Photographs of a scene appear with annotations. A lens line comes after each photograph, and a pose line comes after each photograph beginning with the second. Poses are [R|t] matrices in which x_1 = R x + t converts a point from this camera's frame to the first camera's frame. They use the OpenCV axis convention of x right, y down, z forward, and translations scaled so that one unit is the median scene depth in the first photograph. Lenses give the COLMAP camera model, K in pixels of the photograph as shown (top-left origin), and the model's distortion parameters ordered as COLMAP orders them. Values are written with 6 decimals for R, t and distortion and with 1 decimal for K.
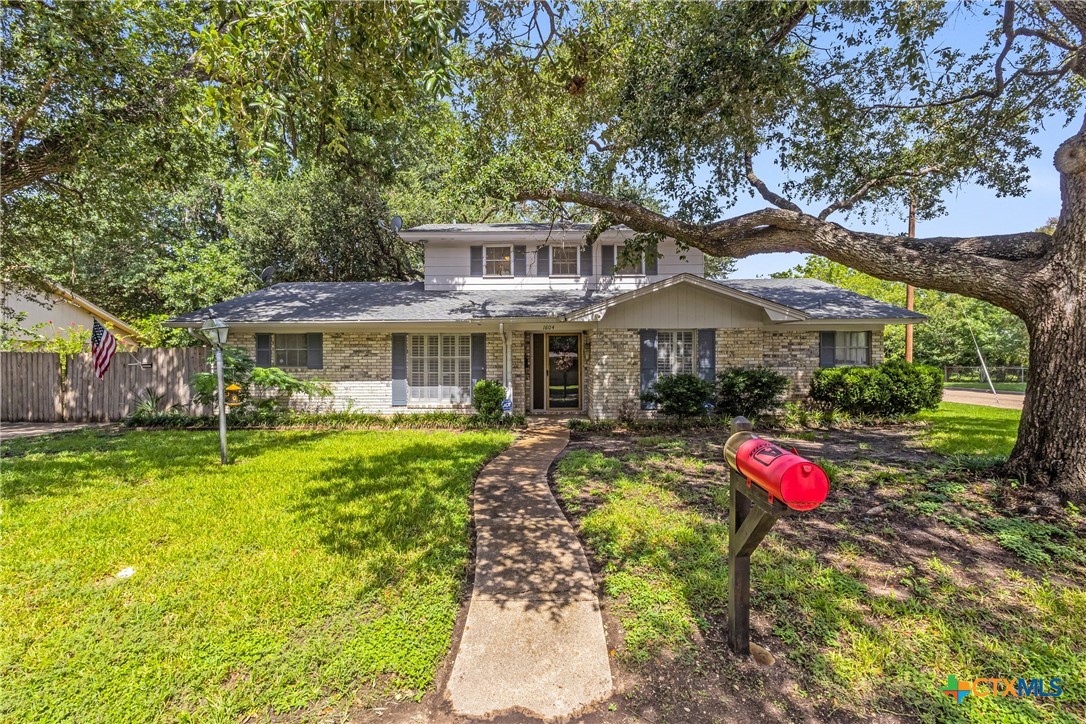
lens RADIAL K [[502.5, 0, 543.0], [0, 502.5, 362.0], [0, 0, 1]] dist [0.004137, 0.000696]
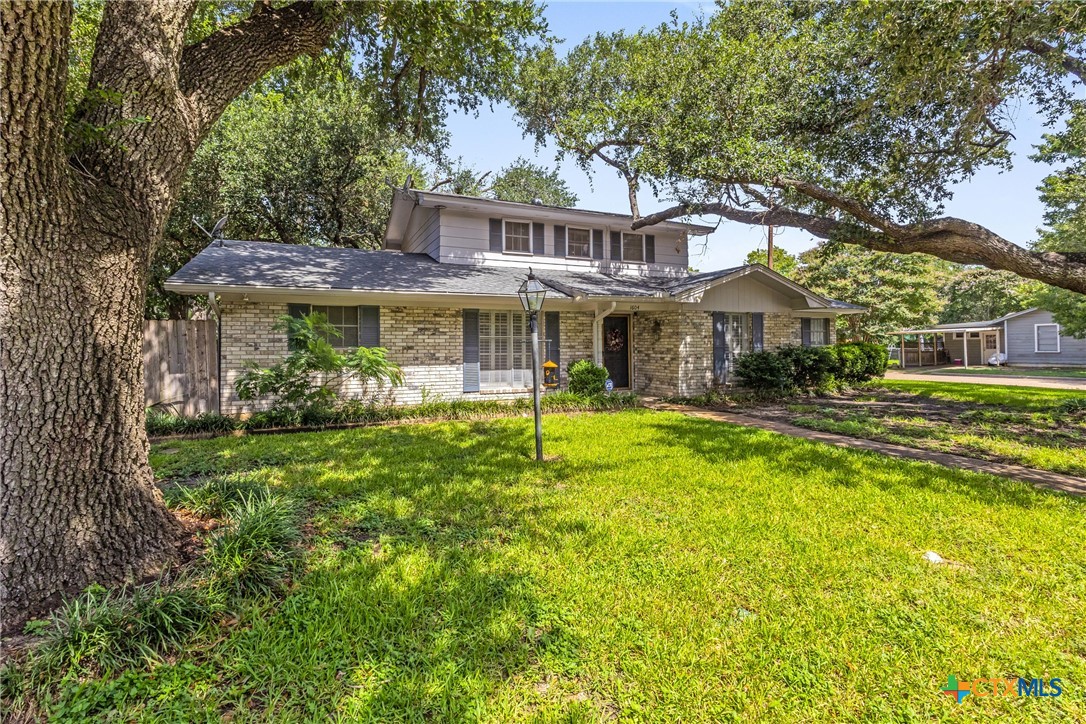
lens RADIAL K [[502.5, 0, 543.0], [0, 502.5, 362.0], [0, 0, 1]] dist [0.004137, 0.000696]
pose [[0.900359, -0.014906, 0.434893, -0.542552], [0.008790, 0.999832, 0.016071, 0.021215], [-0.435060, -0.010647, 0.900339, 0.154360]]
